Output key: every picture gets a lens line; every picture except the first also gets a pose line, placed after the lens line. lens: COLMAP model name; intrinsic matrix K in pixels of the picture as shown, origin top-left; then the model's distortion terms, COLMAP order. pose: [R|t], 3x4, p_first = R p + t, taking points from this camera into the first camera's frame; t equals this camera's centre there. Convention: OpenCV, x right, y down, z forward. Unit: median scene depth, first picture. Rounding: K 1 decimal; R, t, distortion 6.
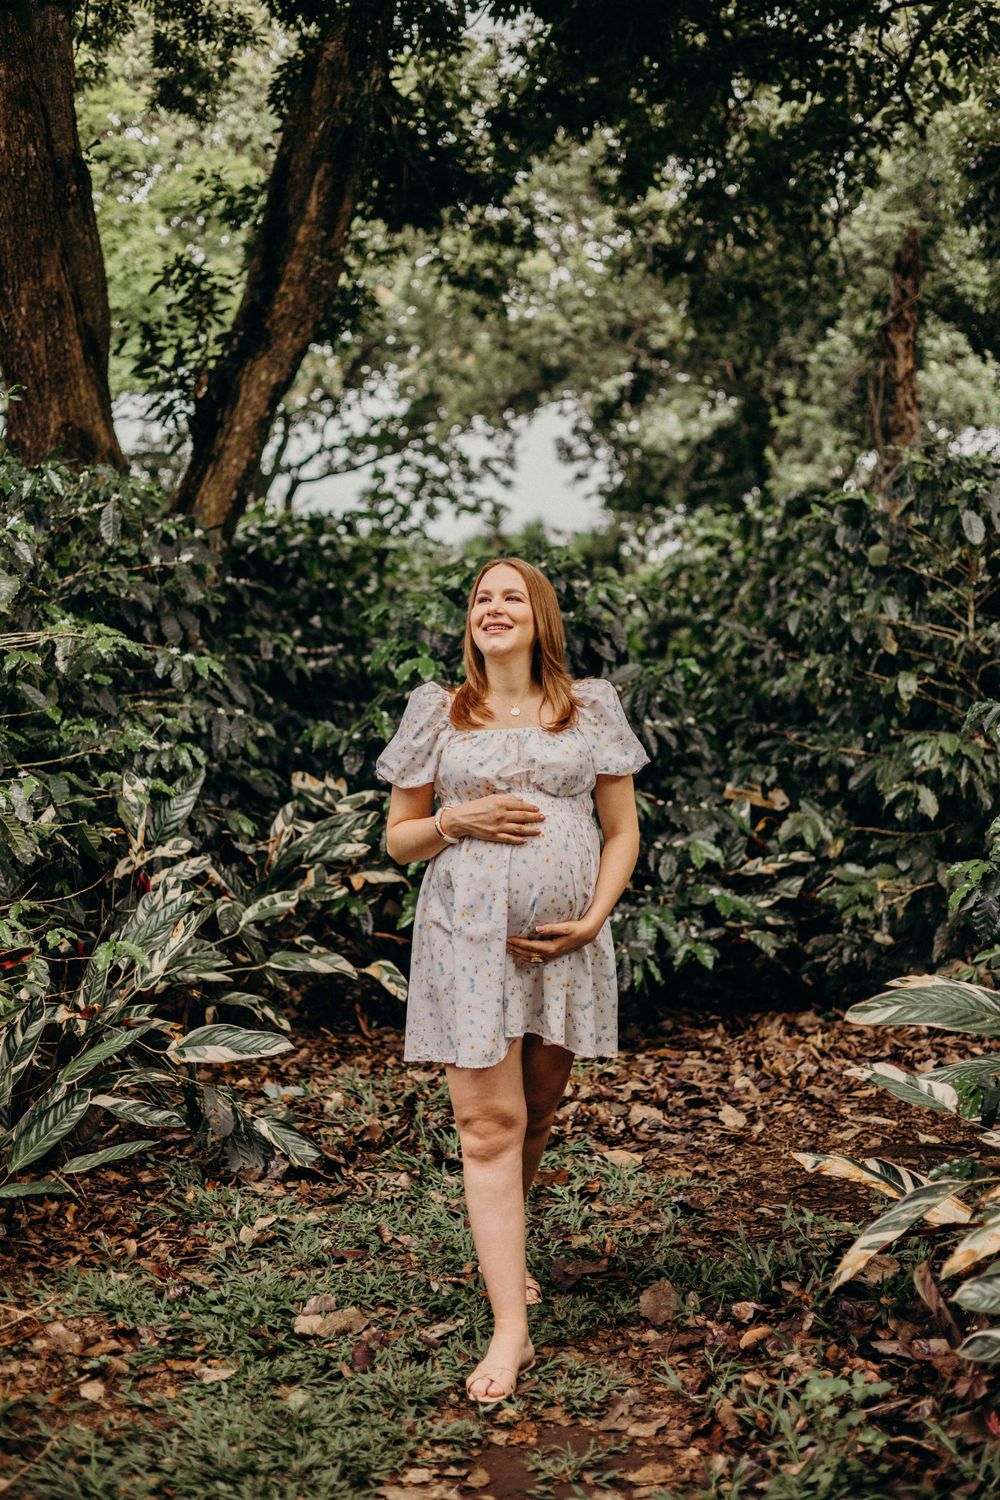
lens RADIAL K [[2180.6, 0, 481.1], [0, 2180.6, 735.1], [0, 0, 1]] dist [0.004983, 0.087311]
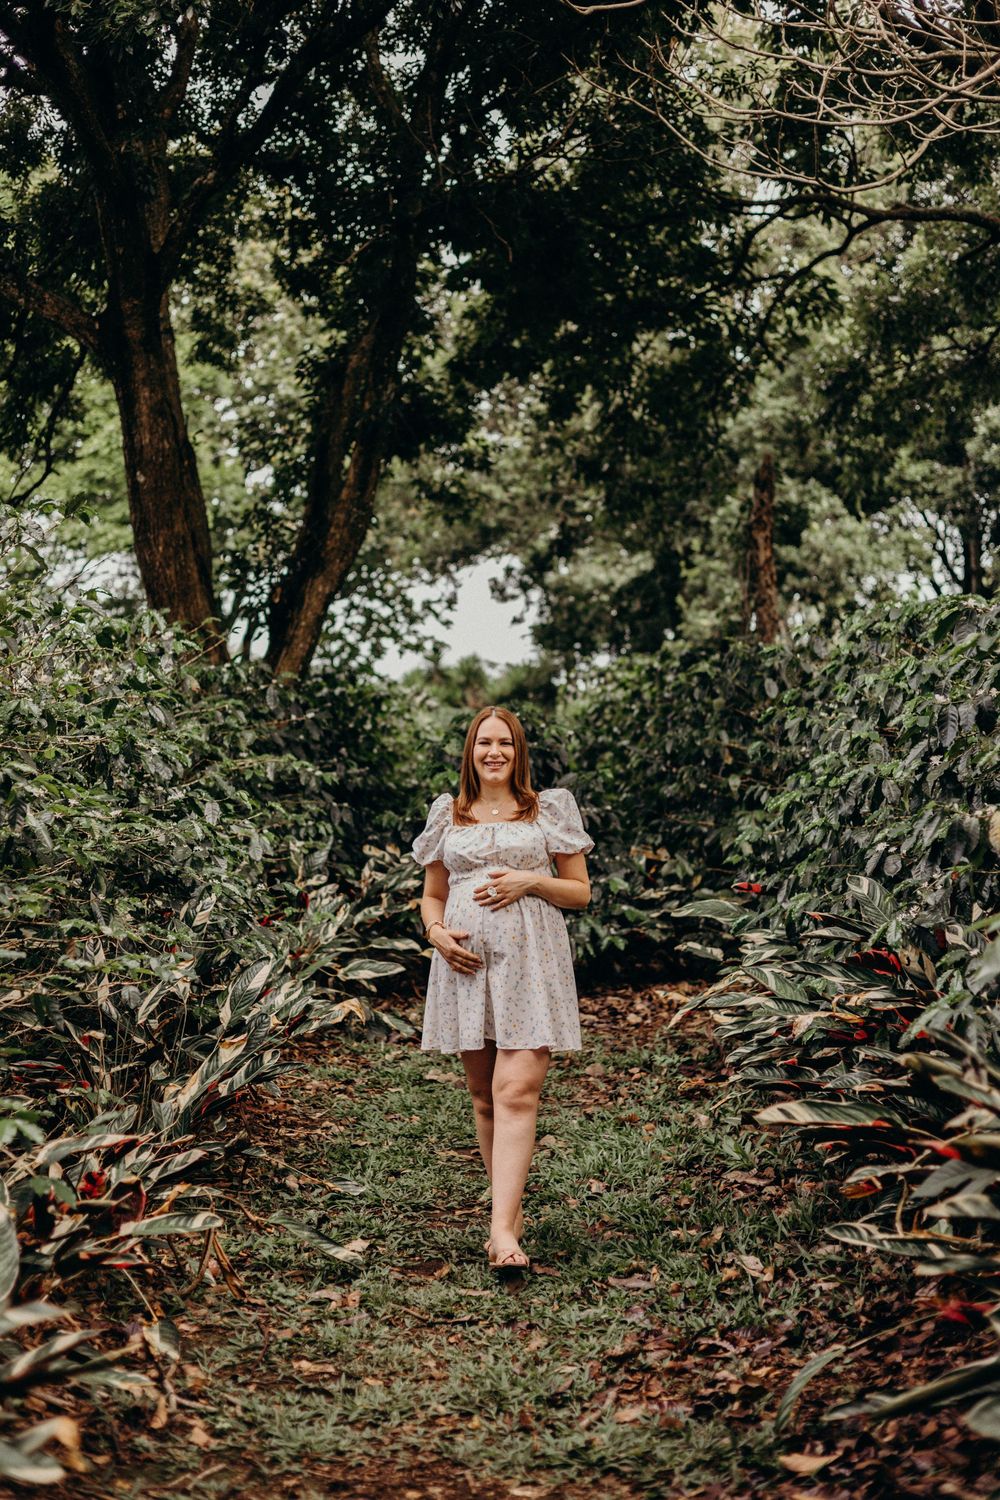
lens RADIAL K [[2252.5, 0, 473.9], [0, 2252.5, 745.4], [0, 0, 1]] dist [-0.006931, 0.170124]
pose [[0.999341, -0.020422, 0.030014, -0.025248], [0.022012, 0.998318, -0.053635, 0.016438], [-0.028868, 0.054260, 0.998109, -0.317998]]
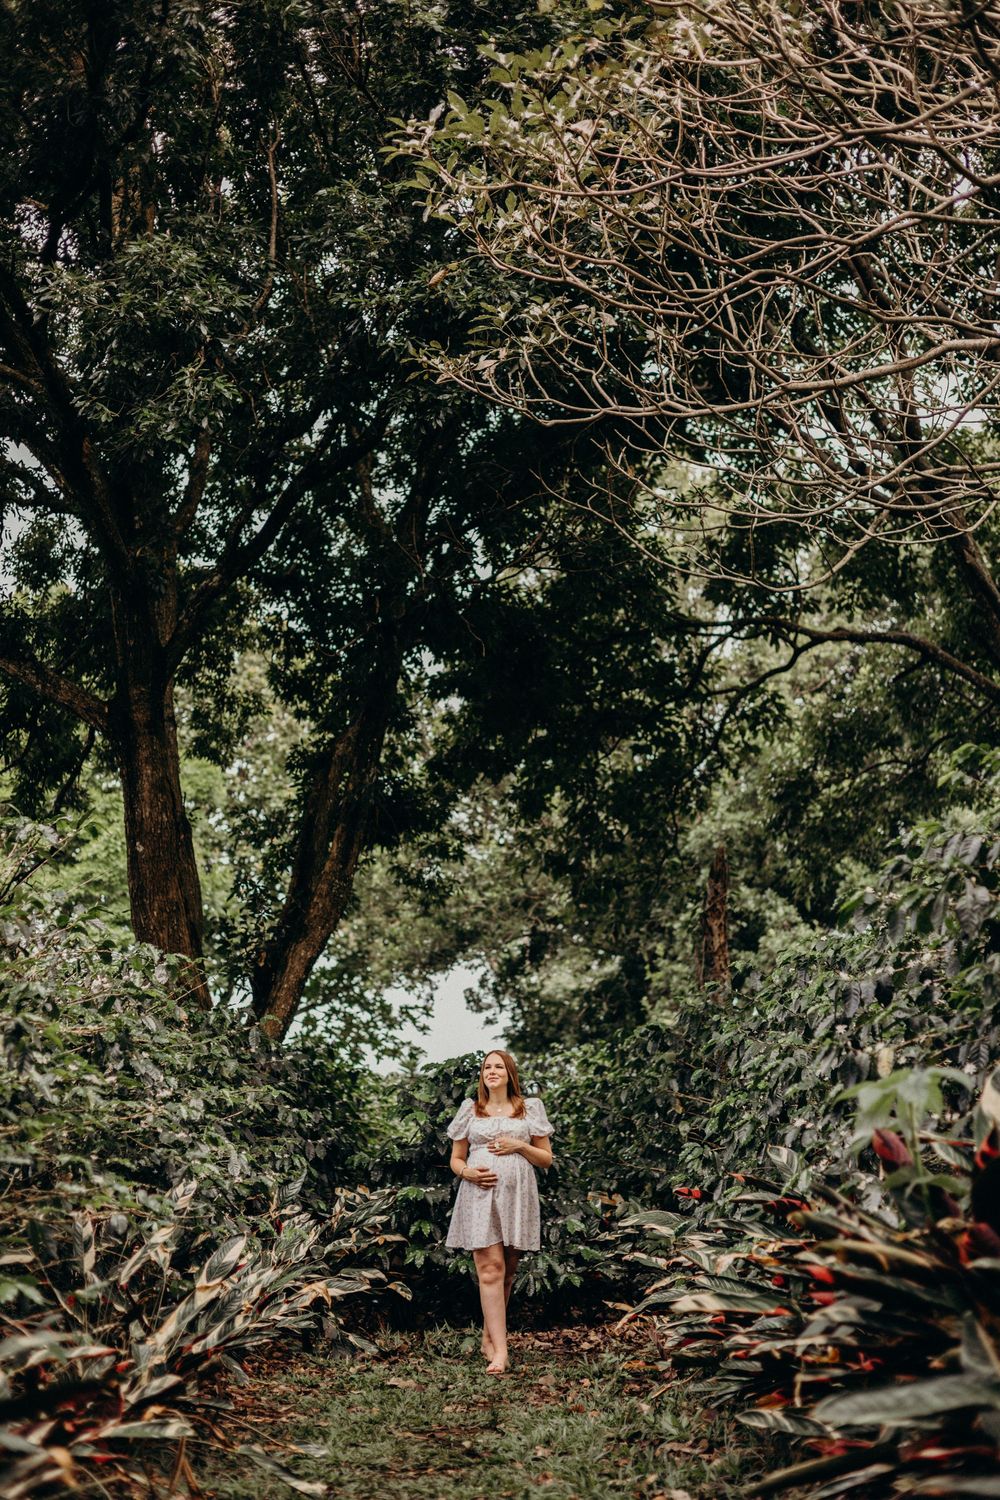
lens RADIAL K [[2171.4, 0, 495.3], [0, 2171.4, 742.7], [0, 0, 1]] dist [-0.002323, 0.123520]
pose [[0.998694, 0.004668, 0.050886, -0.023535], [0.007964, 0.969434, -0.245221, 0.046288], [-0.050476, 0.245306, 0.968131, -0.350530]]
